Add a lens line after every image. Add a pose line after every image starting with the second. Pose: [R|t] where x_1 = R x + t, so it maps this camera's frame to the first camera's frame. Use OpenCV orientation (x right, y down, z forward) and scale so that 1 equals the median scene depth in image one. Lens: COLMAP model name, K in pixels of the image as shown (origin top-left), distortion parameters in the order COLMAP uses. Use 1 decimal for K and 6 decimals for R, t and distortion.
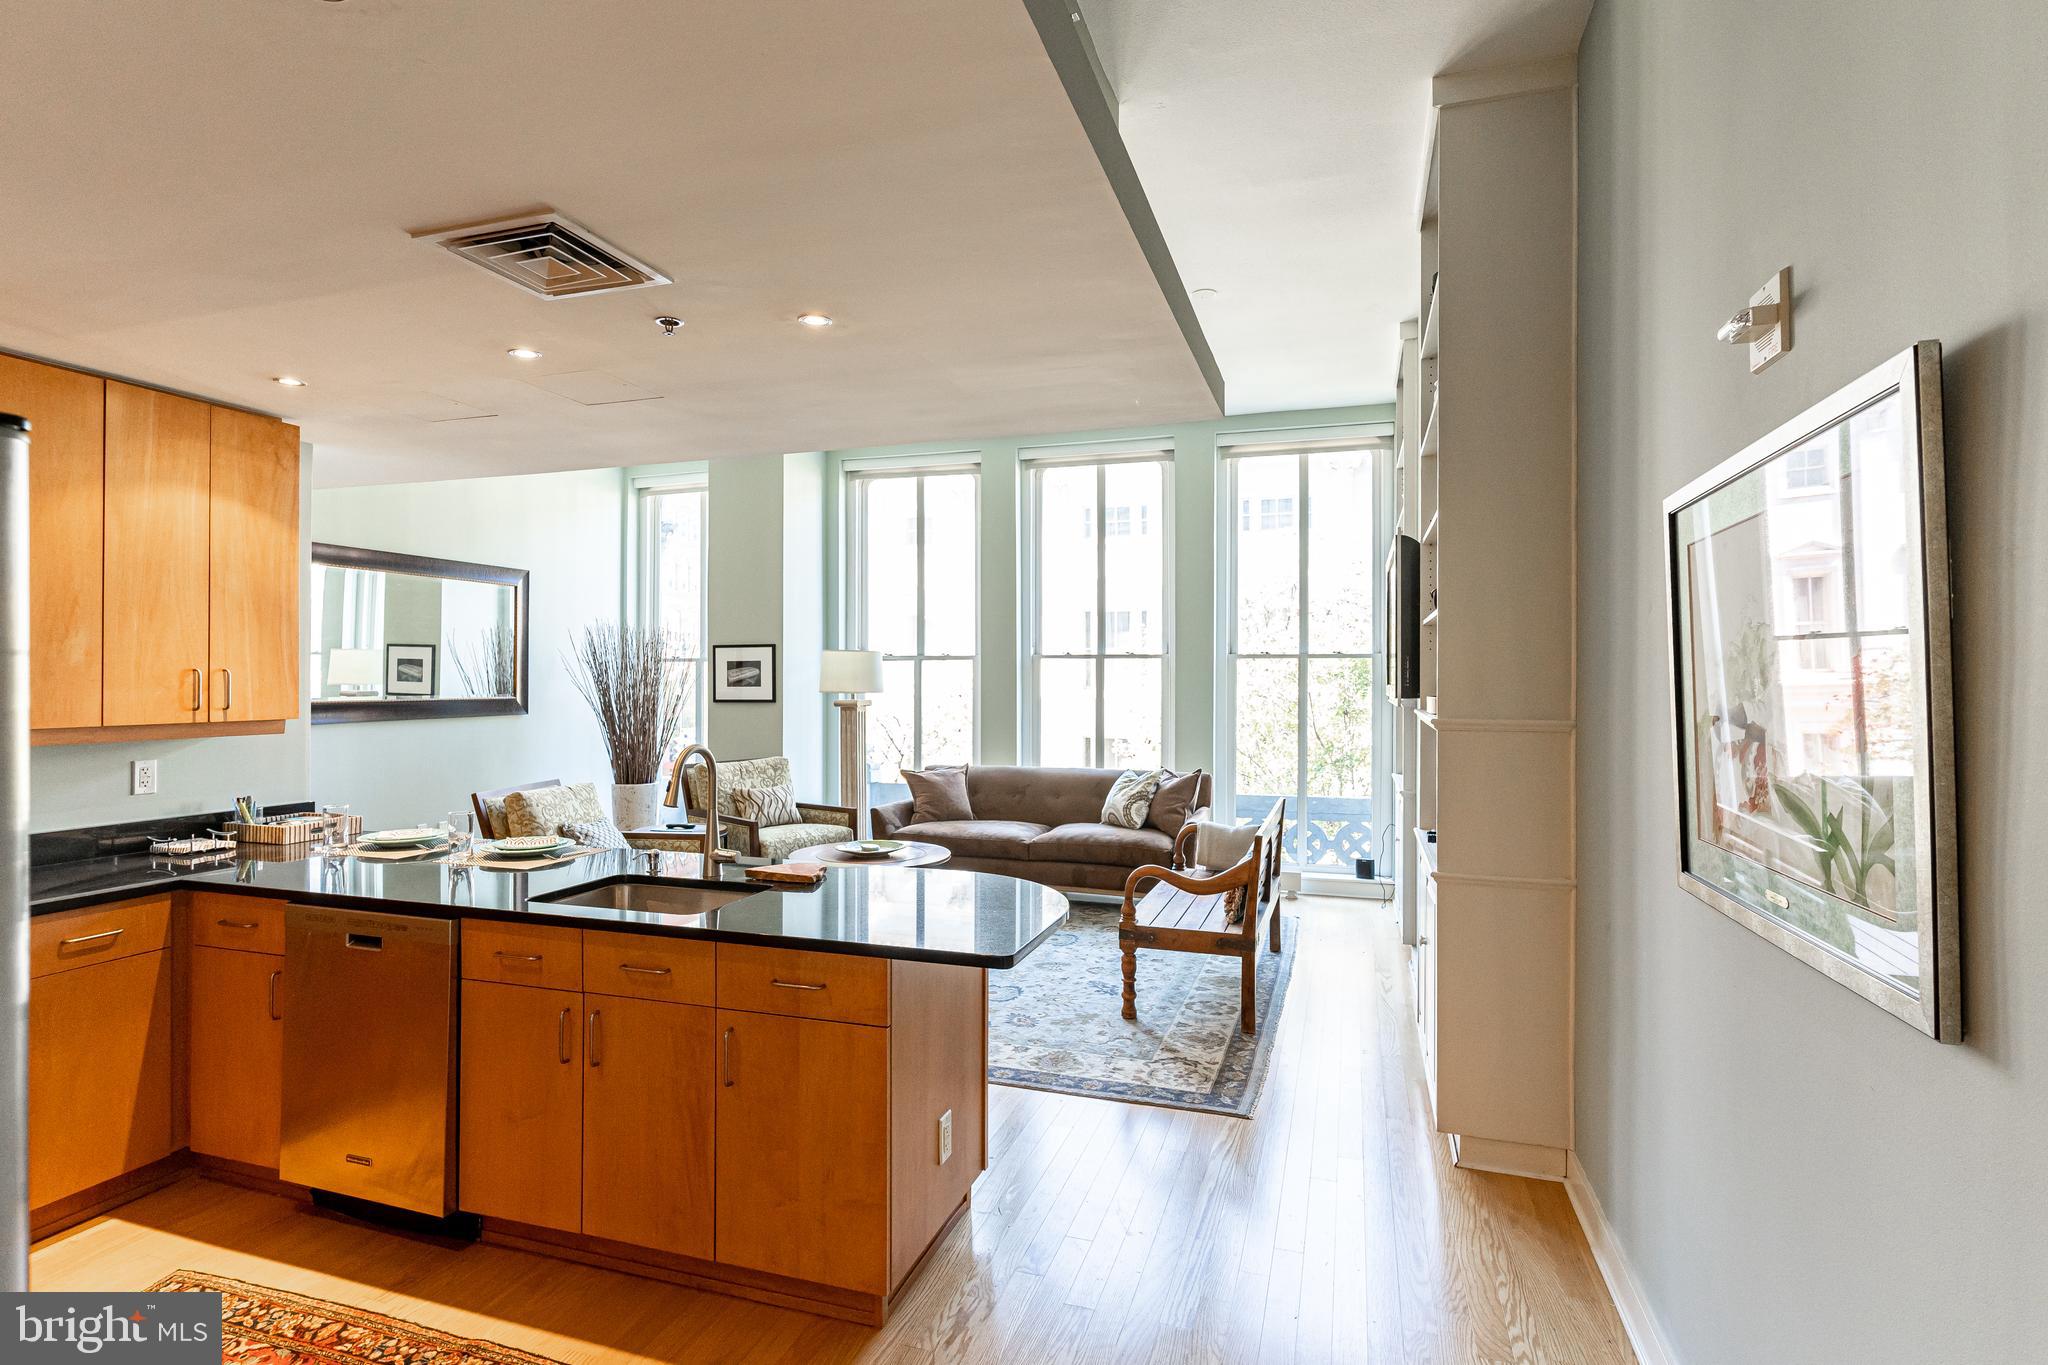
lens RADIAL K [[1019.6, 0, 1019.0], [0, 1019.6, 673.9], [0, 0, 1]] dist [-0.002525, 0.000293]
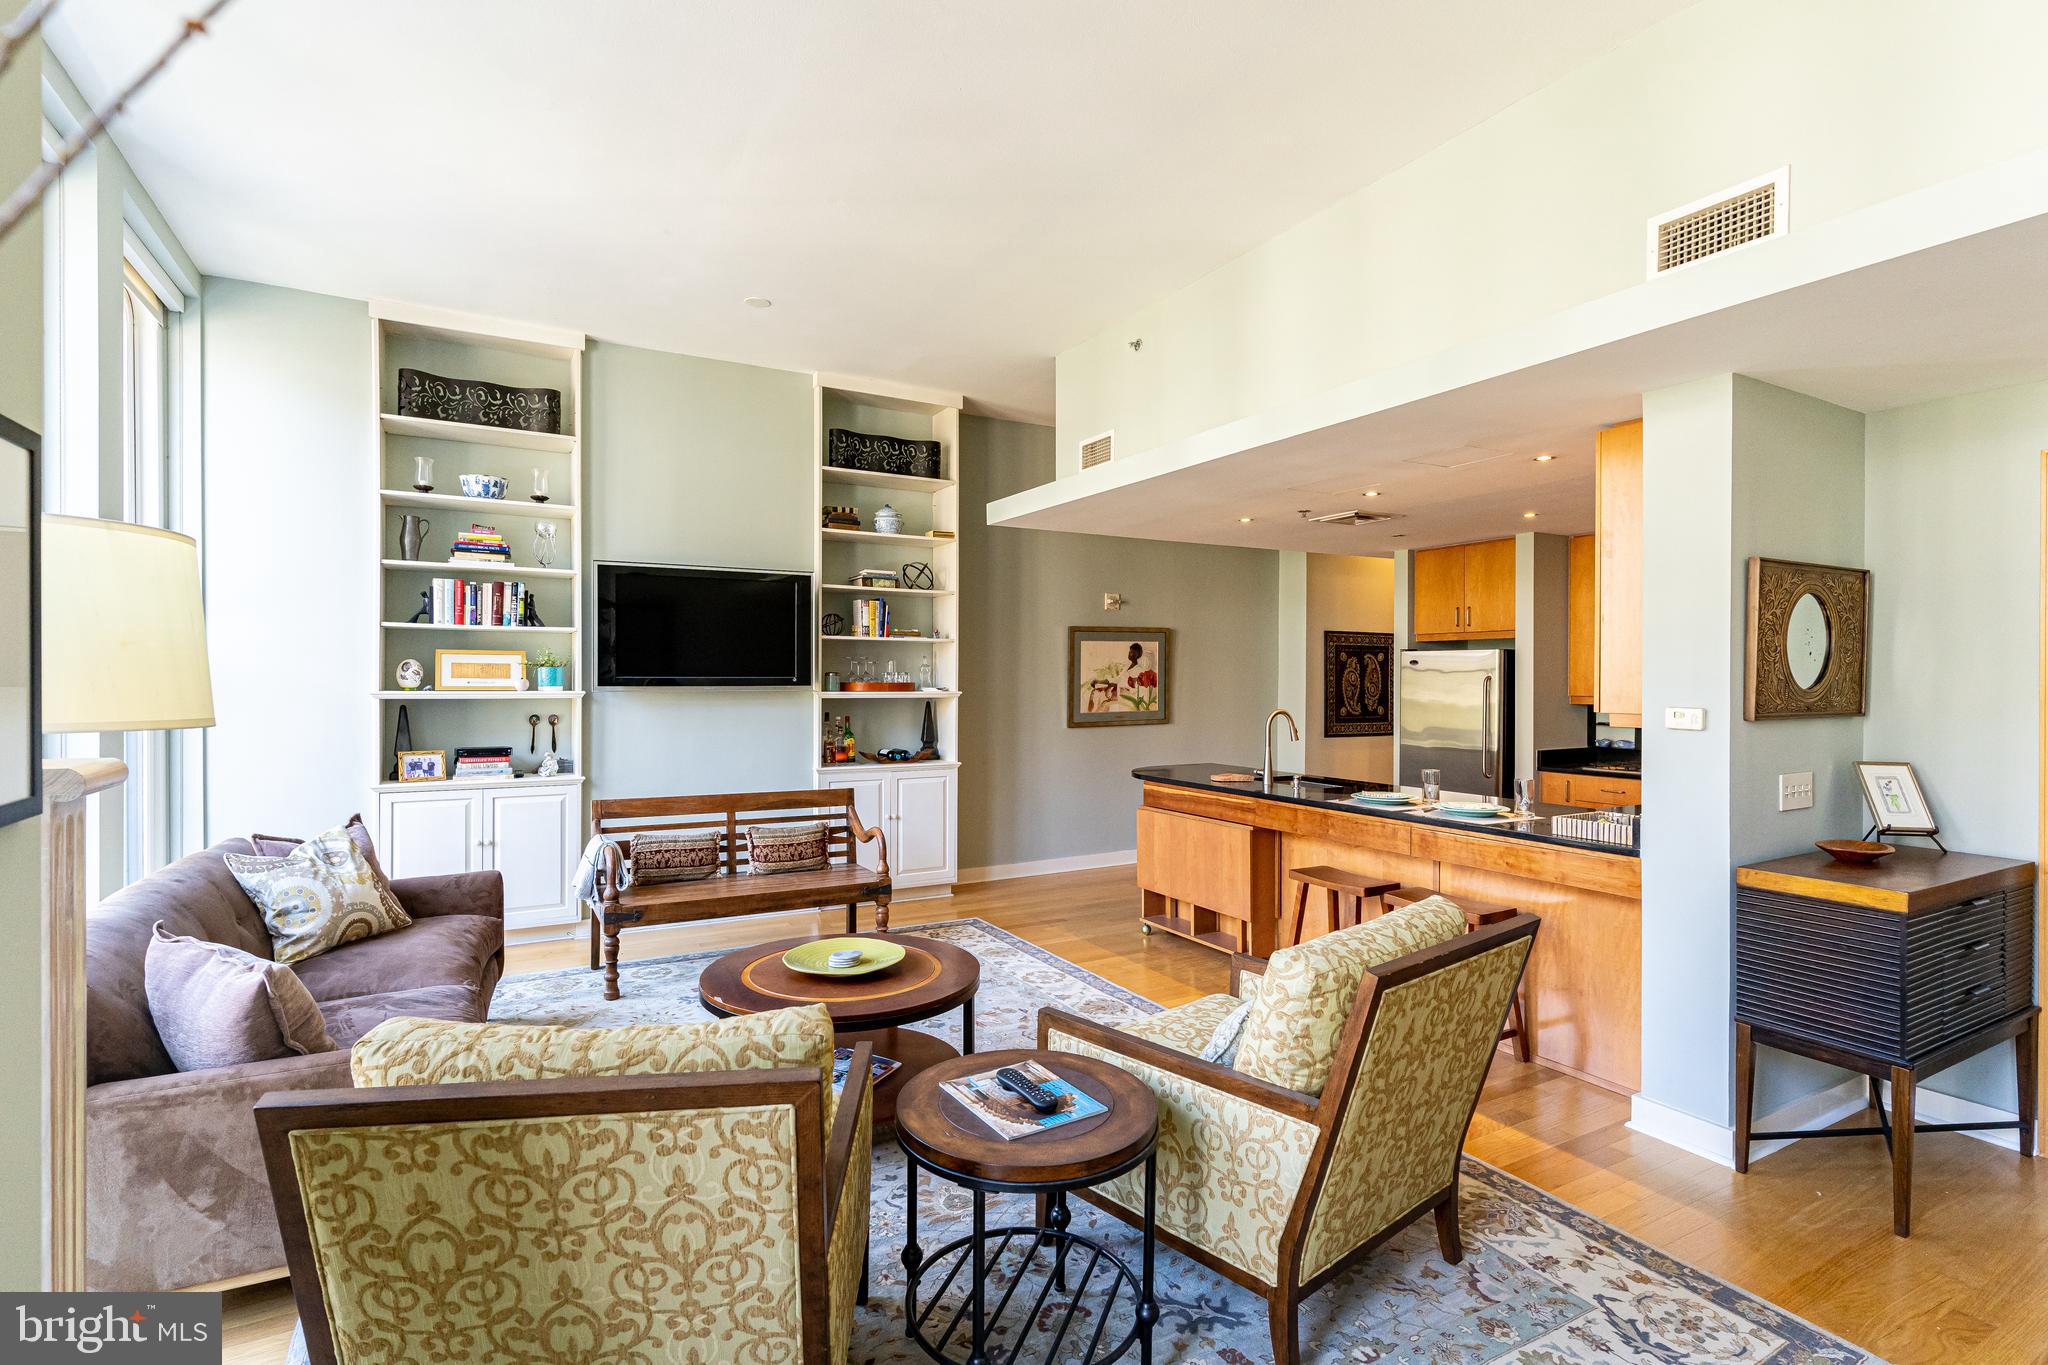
lens RADIAL K [[971.5, 0, 1015.6], [0, 971.5, 683.5], [0, 0, 1]] dist [0.000960, 0.000577]
pose [[-0.732151, -0.009299, 0.681078, -0.525103], [-0.007681, 0.999956, 0.005396, 0.007426], [-0.681099, -0.001281, -0.732191, 1.178508]]
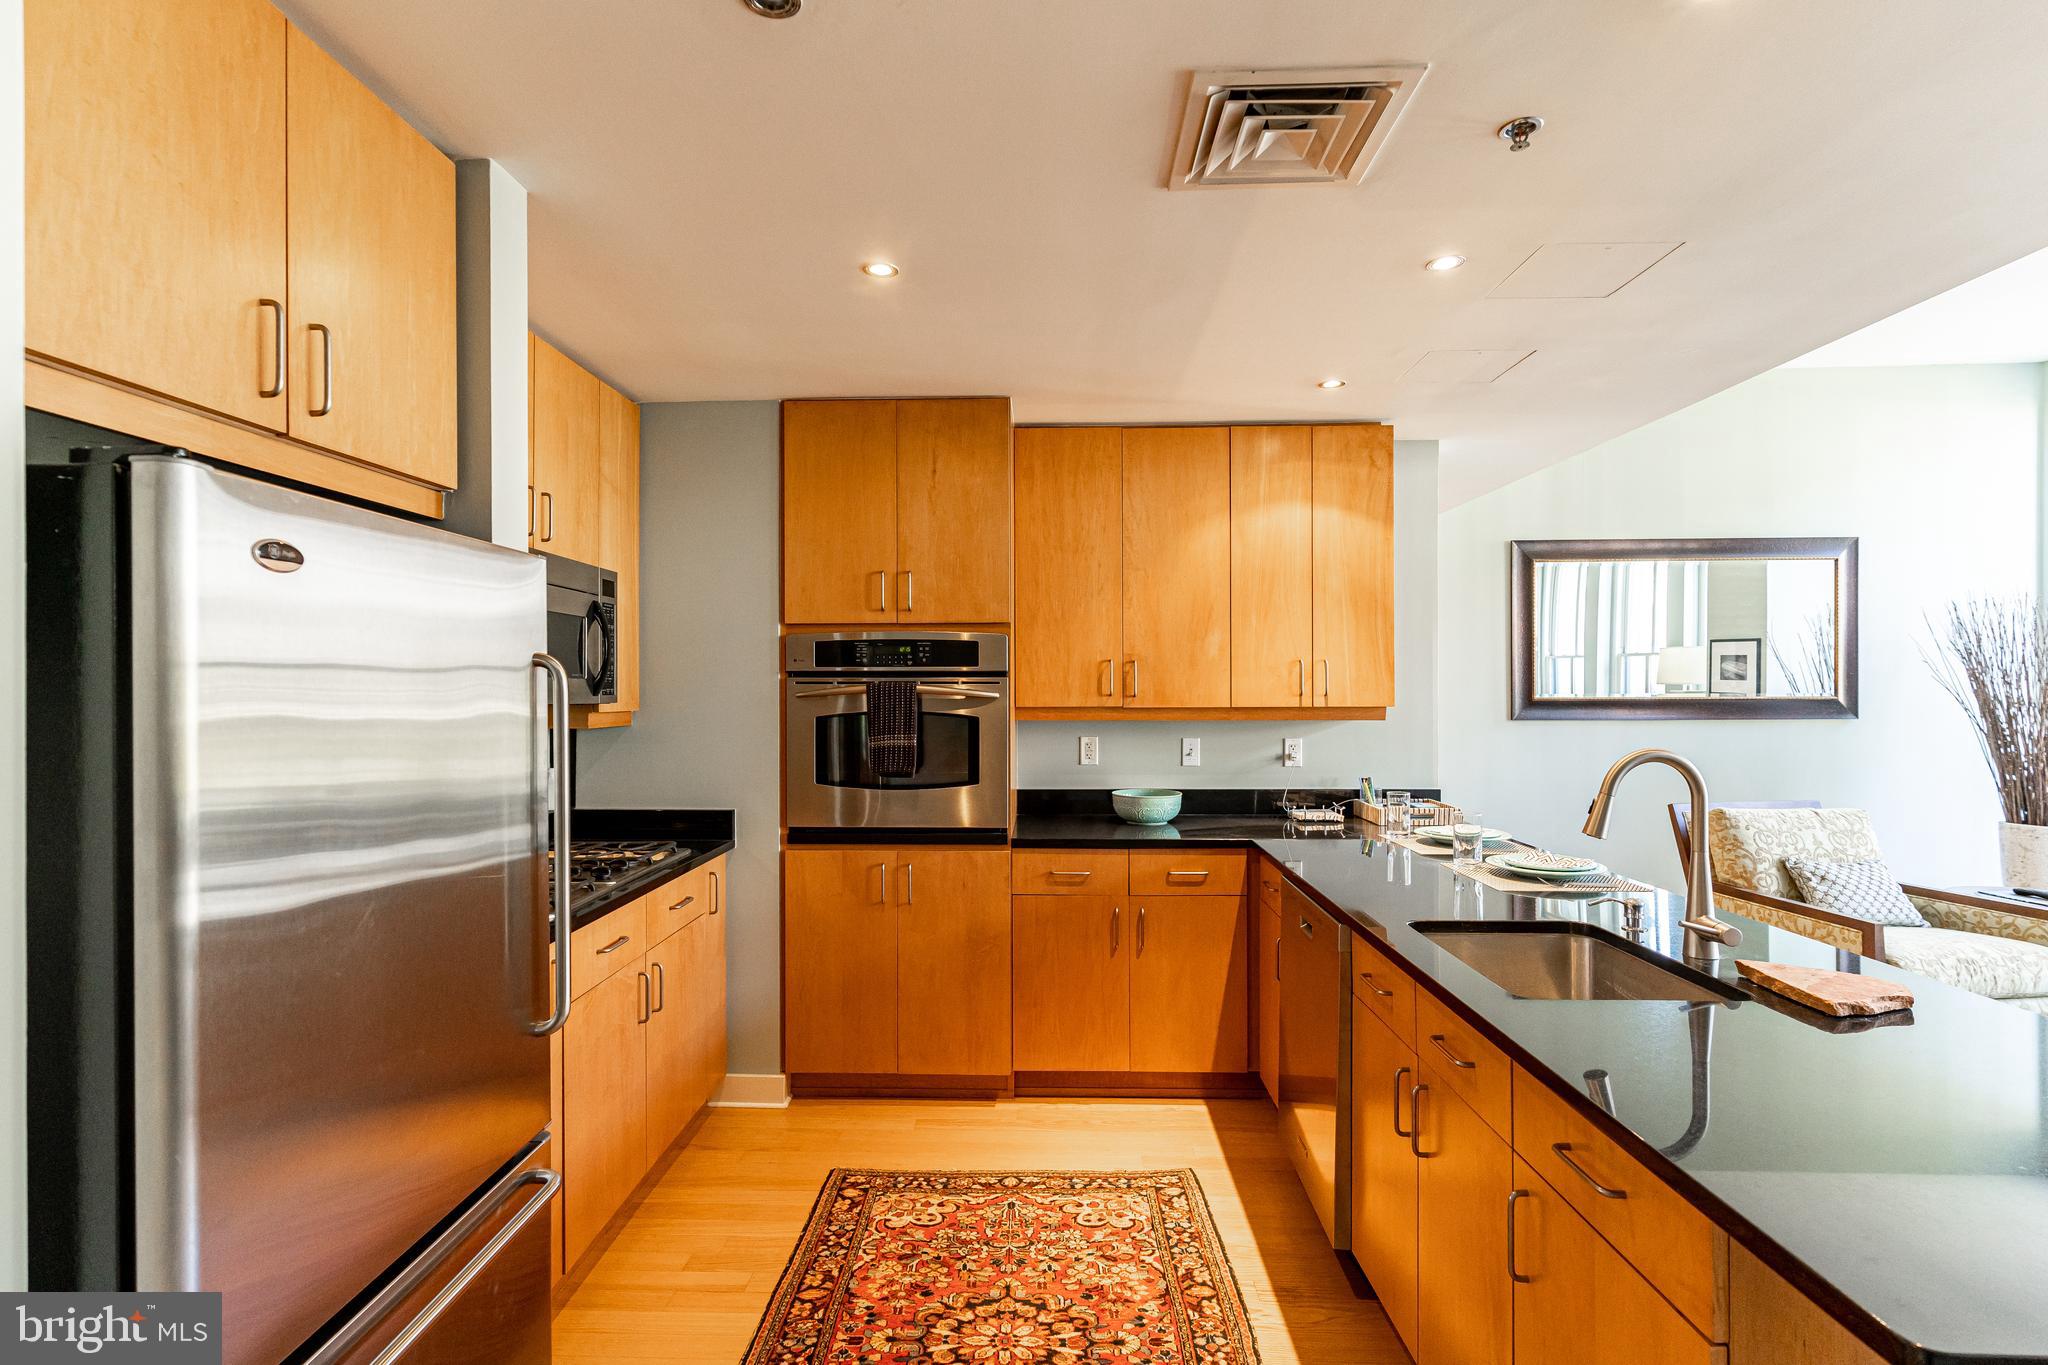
lens RADIAL K [[977.2, 0, 1019.6], [0, 977.2, 687.3], [0, 0, 1]] dist [0.005075, 0.000659]
pose [[0.282070, -0.002704, -0.959390, 0.078370], [0.008925, 0.999960, -0.000194, 0.011651], [0.959352, -0.008508, 0.282083, 0.193631]]
